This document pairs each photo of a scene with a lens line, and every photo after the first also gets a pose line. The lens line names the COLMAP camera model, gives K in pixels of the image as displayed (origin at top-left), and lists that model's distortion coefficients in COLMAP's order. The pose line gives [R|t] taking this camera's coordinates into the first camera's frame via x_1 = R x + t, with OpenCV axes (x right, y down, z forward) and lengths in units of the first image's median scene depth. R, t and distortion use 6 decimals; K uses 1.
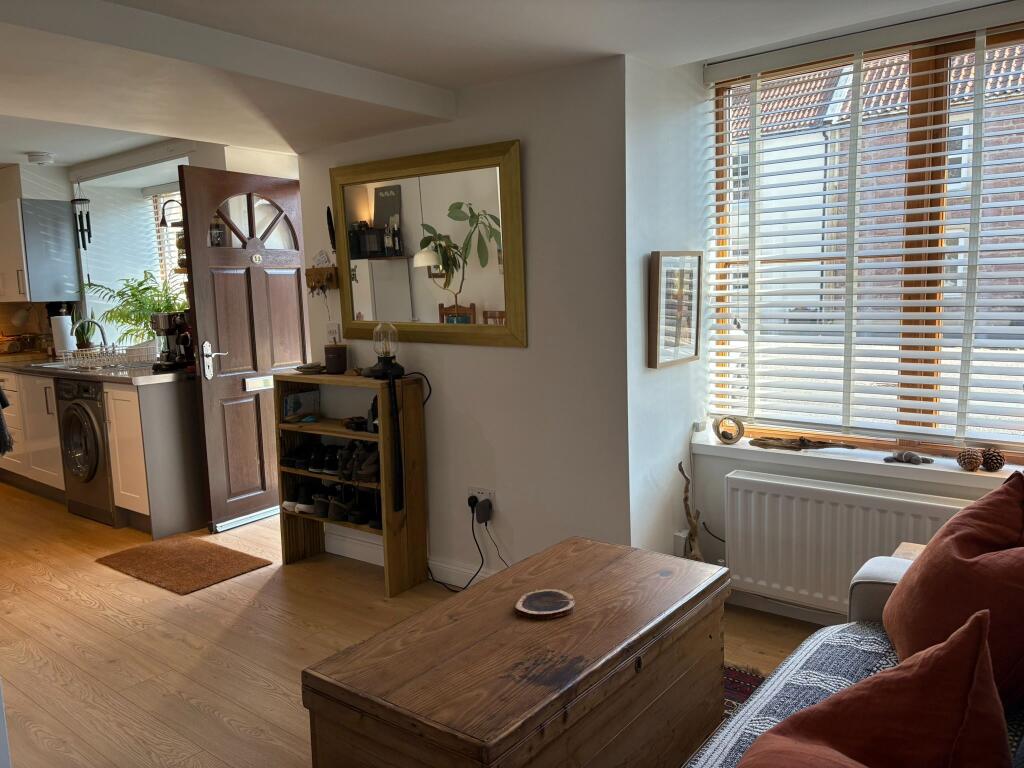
lens RADIAL K [[770.5, 0, 510.1], [0, 770.5, 387.9], [0, 0, 1]] dist [0.057955, -0.041935]
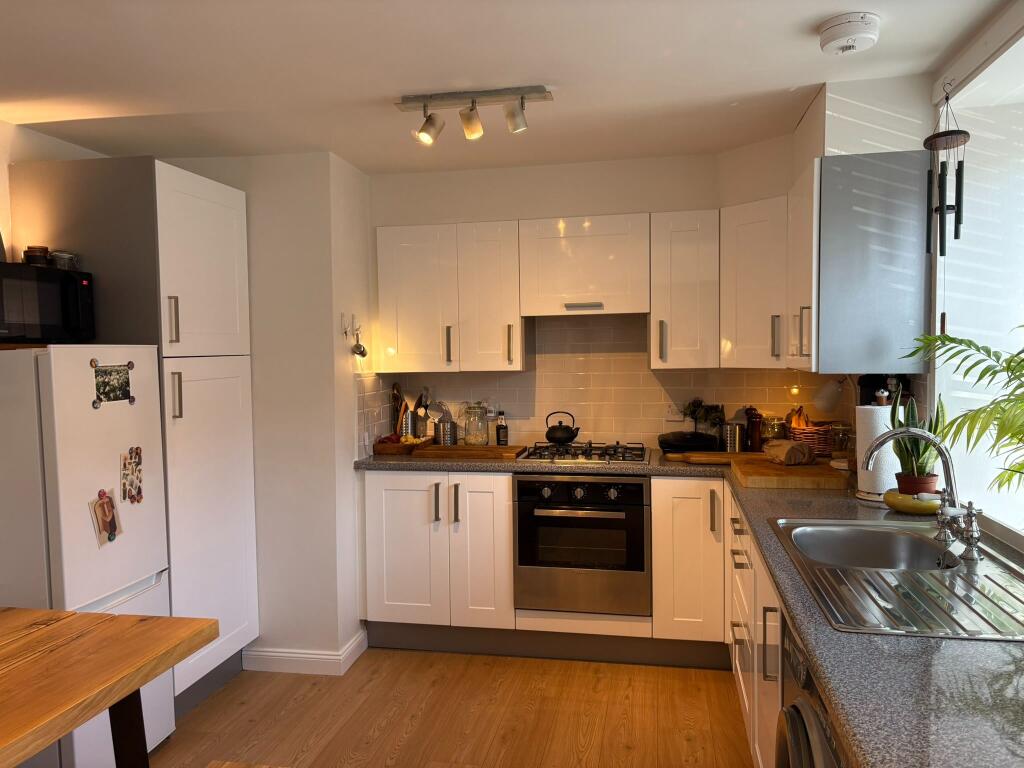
lens RADIAL K [[770.5, 0, 509.0], [0, 770.5, 386.6], [0, 0, 1]] dist [0.057955, -0.041935]
pose [[0.477669, 0.065574, -0.876089, -0.283766], [-0.121198, 0.992594, 0.008213, -0.082531], [0.870140, 0.102257, 0.482079, 0.603830]]
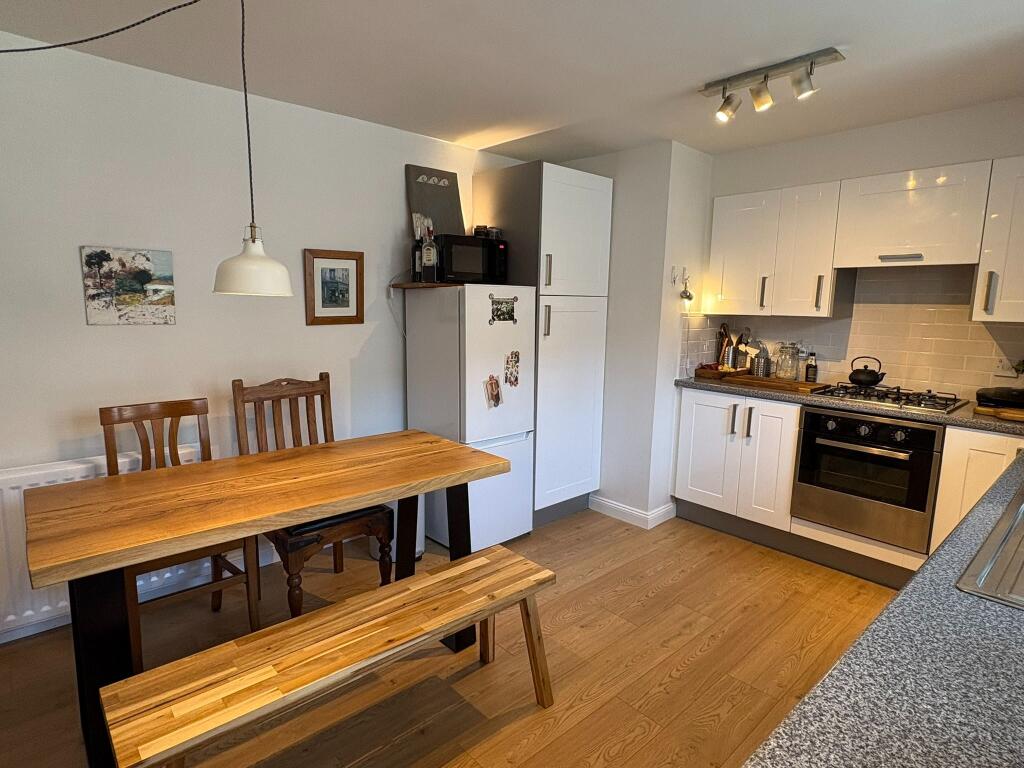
lens RADIAL K [[559.3, 0, 514.7], [0, 559.3, 382.9], [0, 0, 1]] dist [0.000744, 0.004513]
pose [[-0.141380, 0.171028, -0.975070, -0.275354], [-0.150926, 0.969725, 0.191974, -0.087579], [0.978383, 0.174305, -0.111287, 0.689208]]
